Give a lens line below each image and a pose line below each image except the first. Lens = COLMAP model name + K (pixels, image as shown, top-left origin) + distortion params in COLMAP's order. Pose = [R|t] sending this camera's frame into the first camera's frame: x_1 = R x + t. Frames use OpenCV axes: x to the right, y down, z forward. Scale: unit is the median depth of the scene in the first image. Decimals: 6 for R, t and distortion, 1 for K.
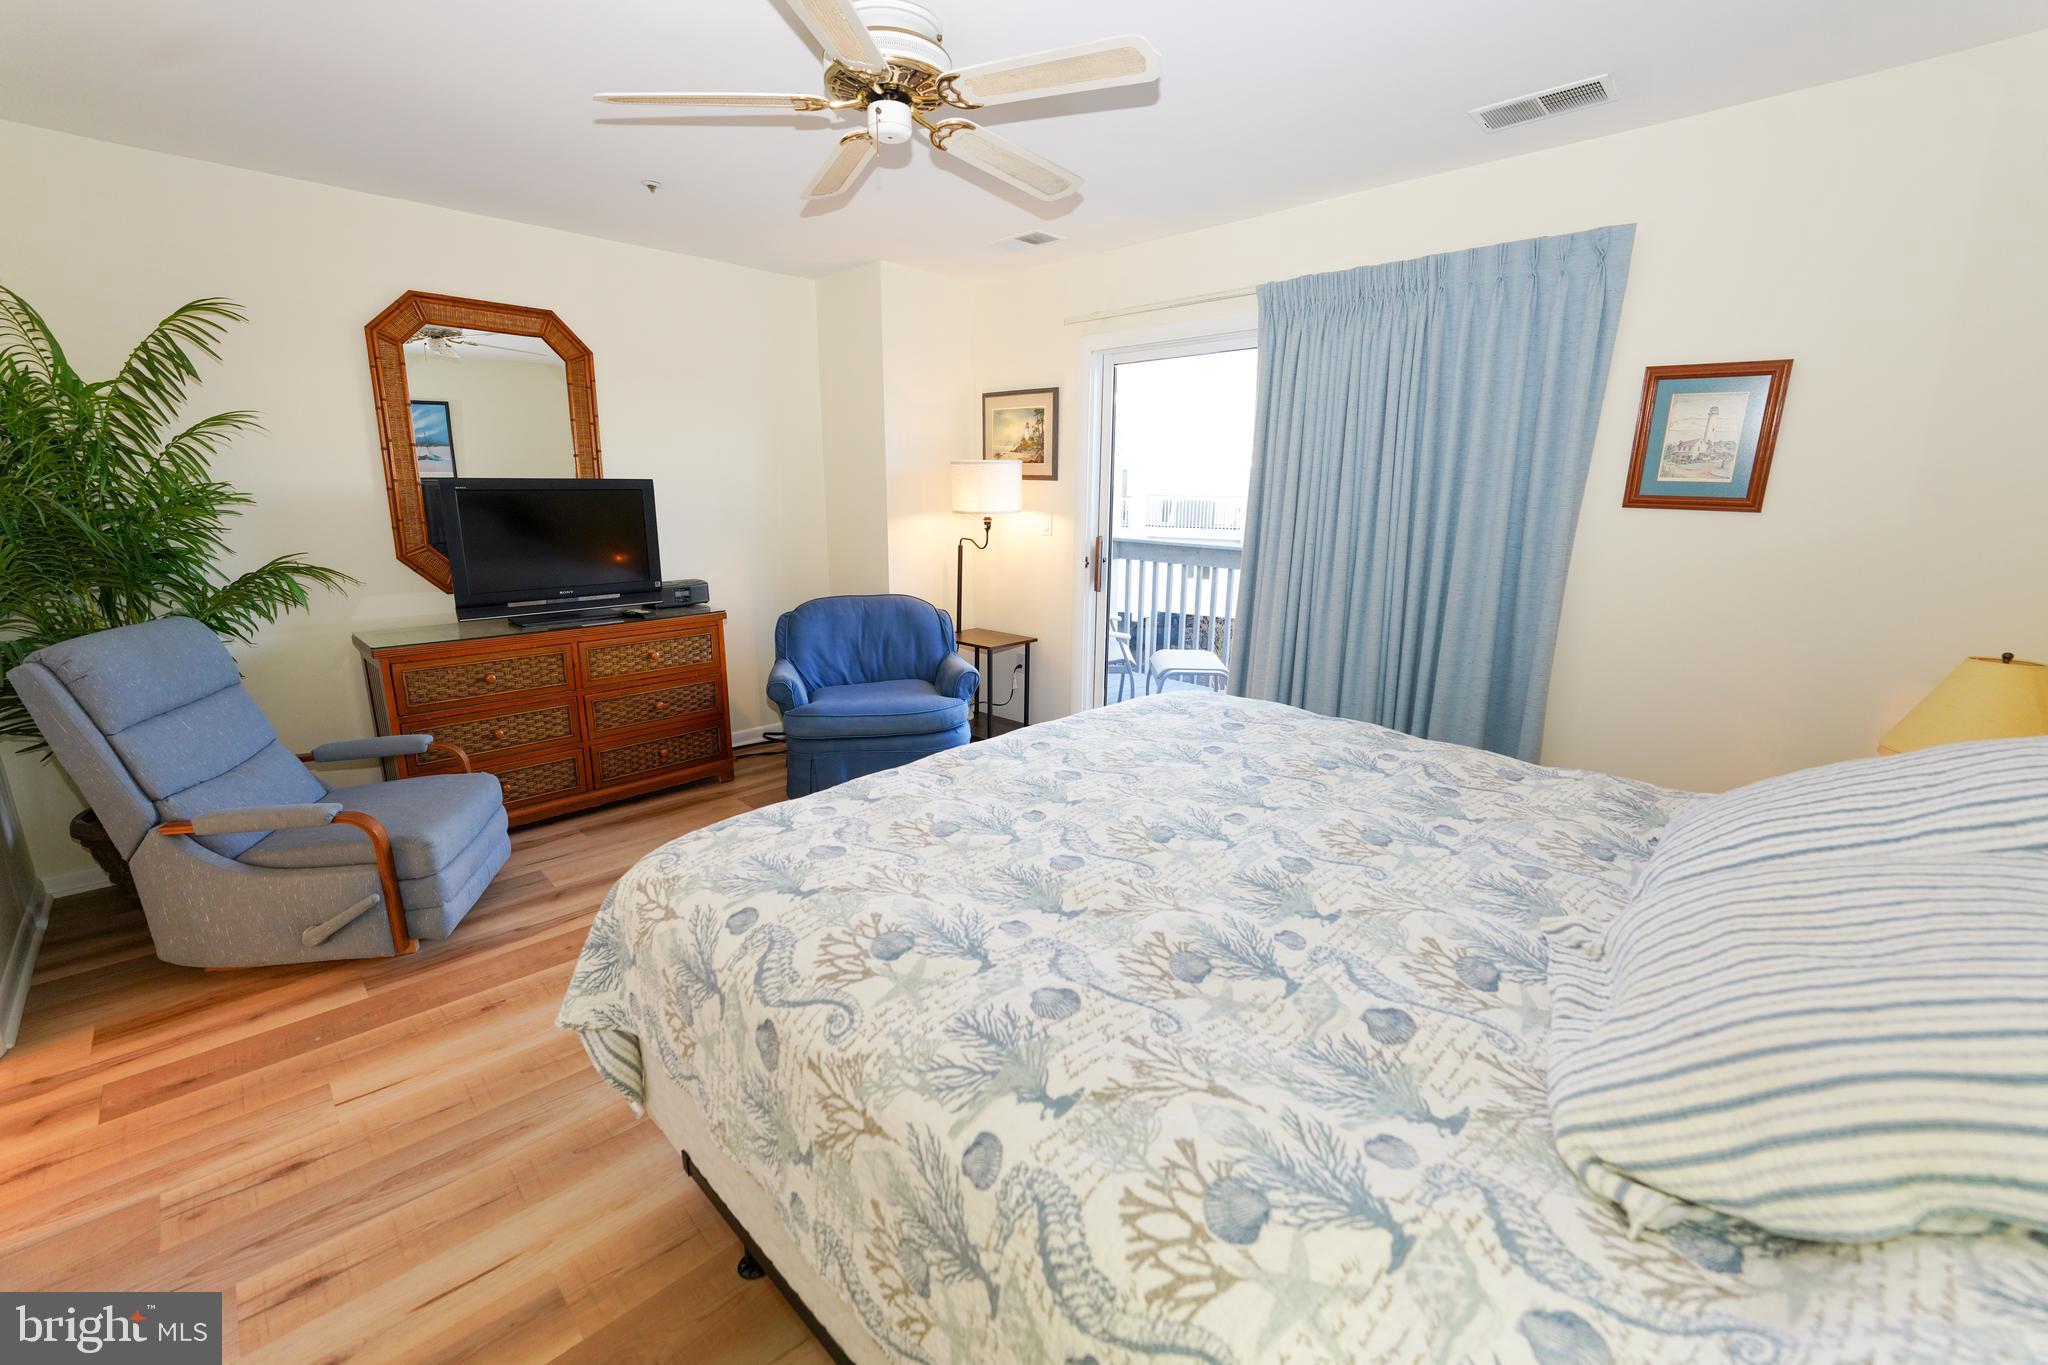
lens RADIAL K [[825.7, 0, 1023.2], [0, 825.7, 686.2], [0, 0, 1]] dist [-0.024722, 0.002322]
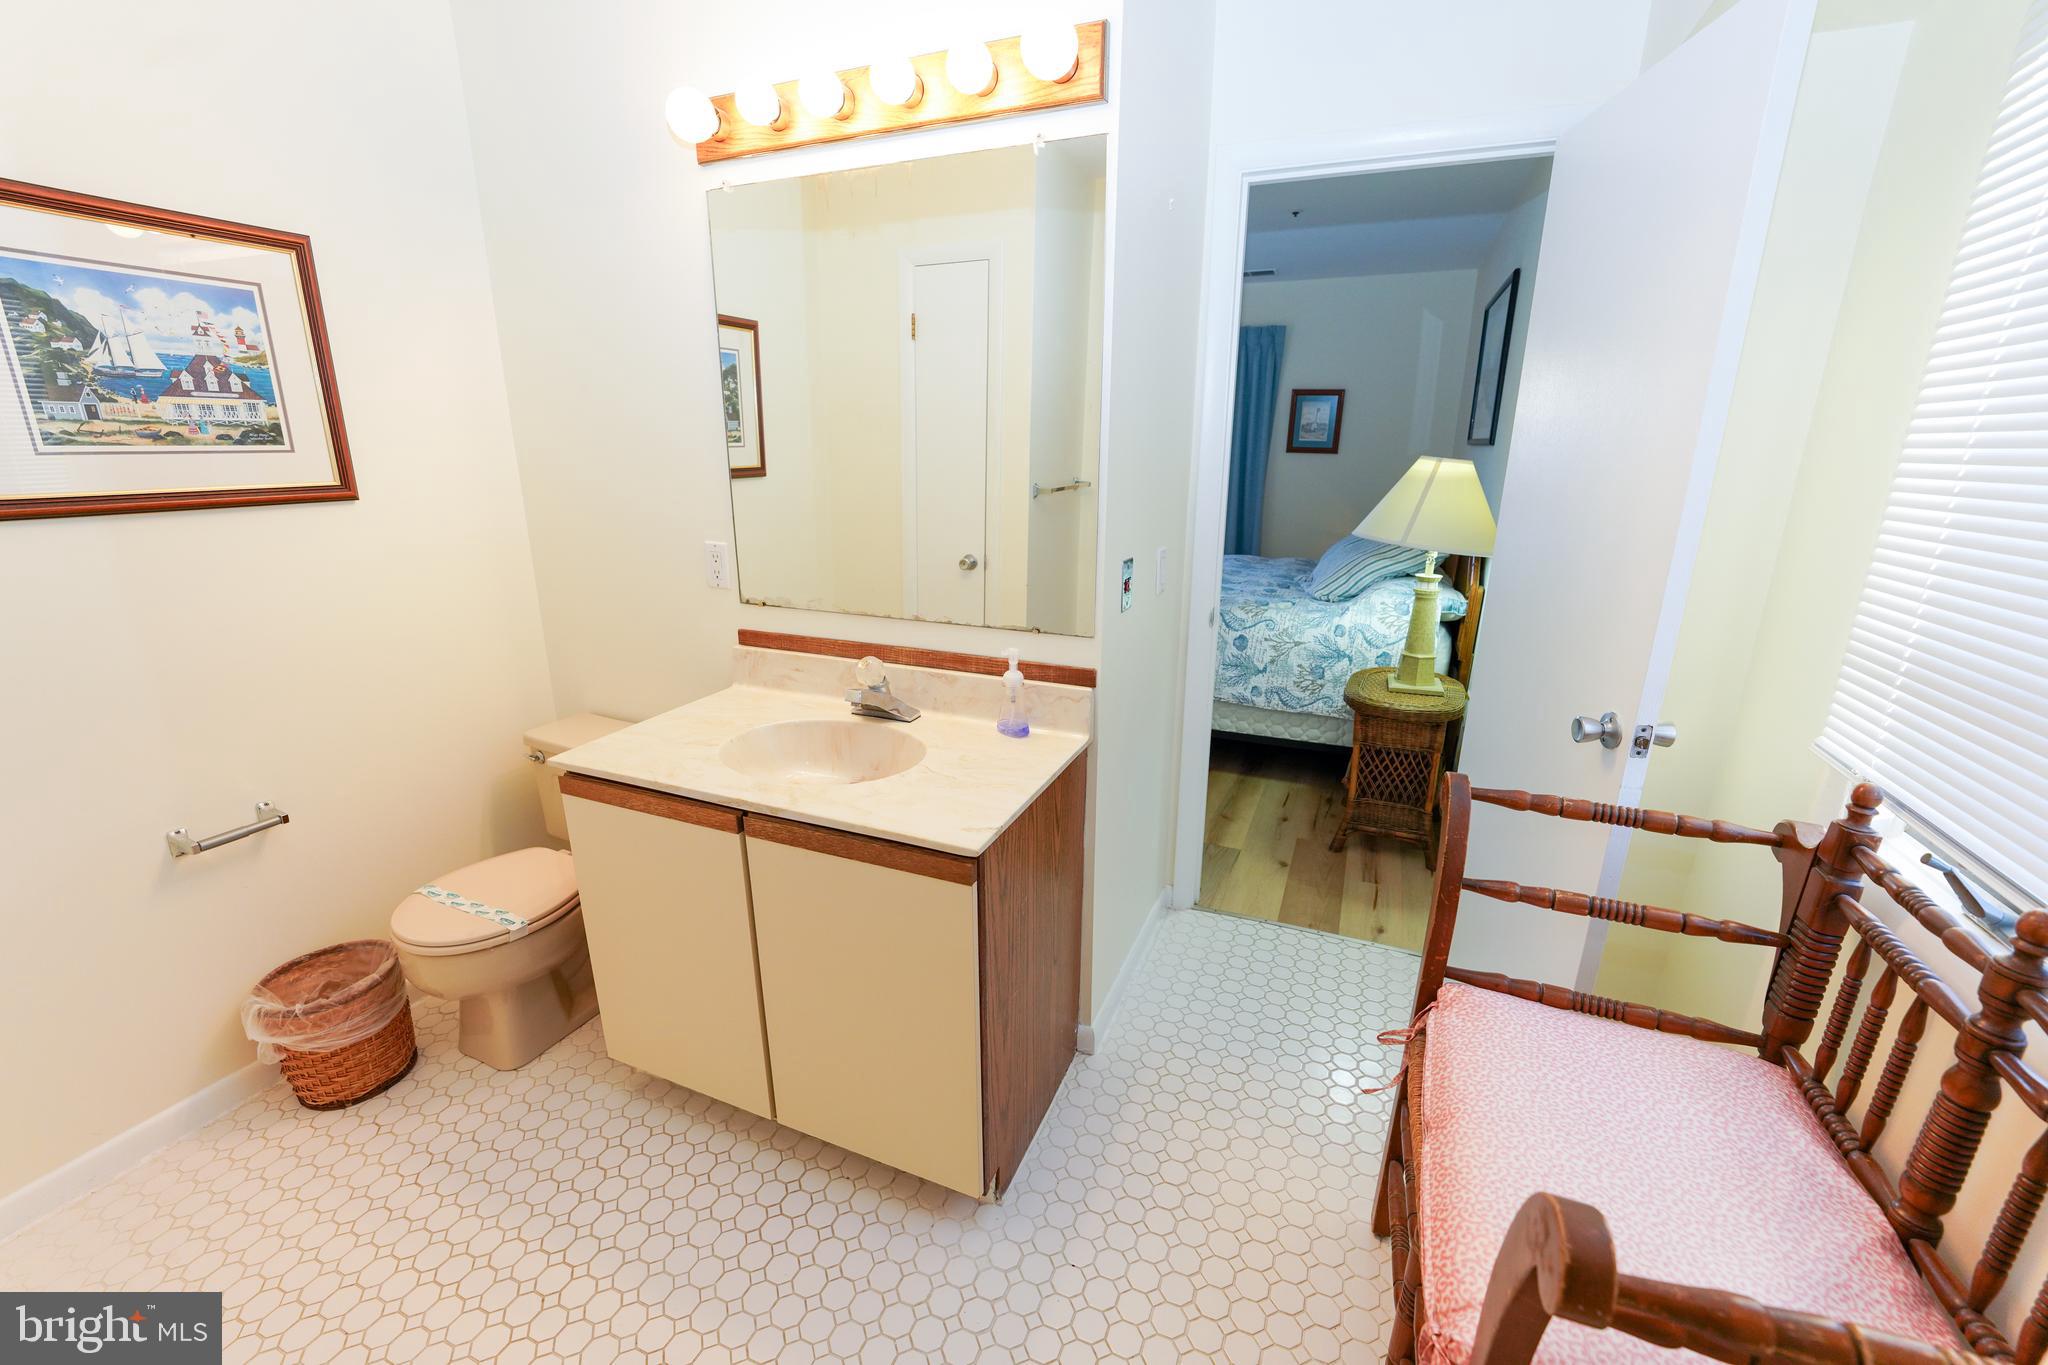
lens RADIAL K [[825.7, 0, 1023.2], [0, 825.7, 686.2], [0, 0, 1]] dist [-0.024722, 0.002322]
pose [[0.840717, -0.172590, 0.513233, -1.214311], [0.132047, 0.984575, 0.114789, 0.055357], [-0.525127, -0.028734, 0.850539, -0.576330]]
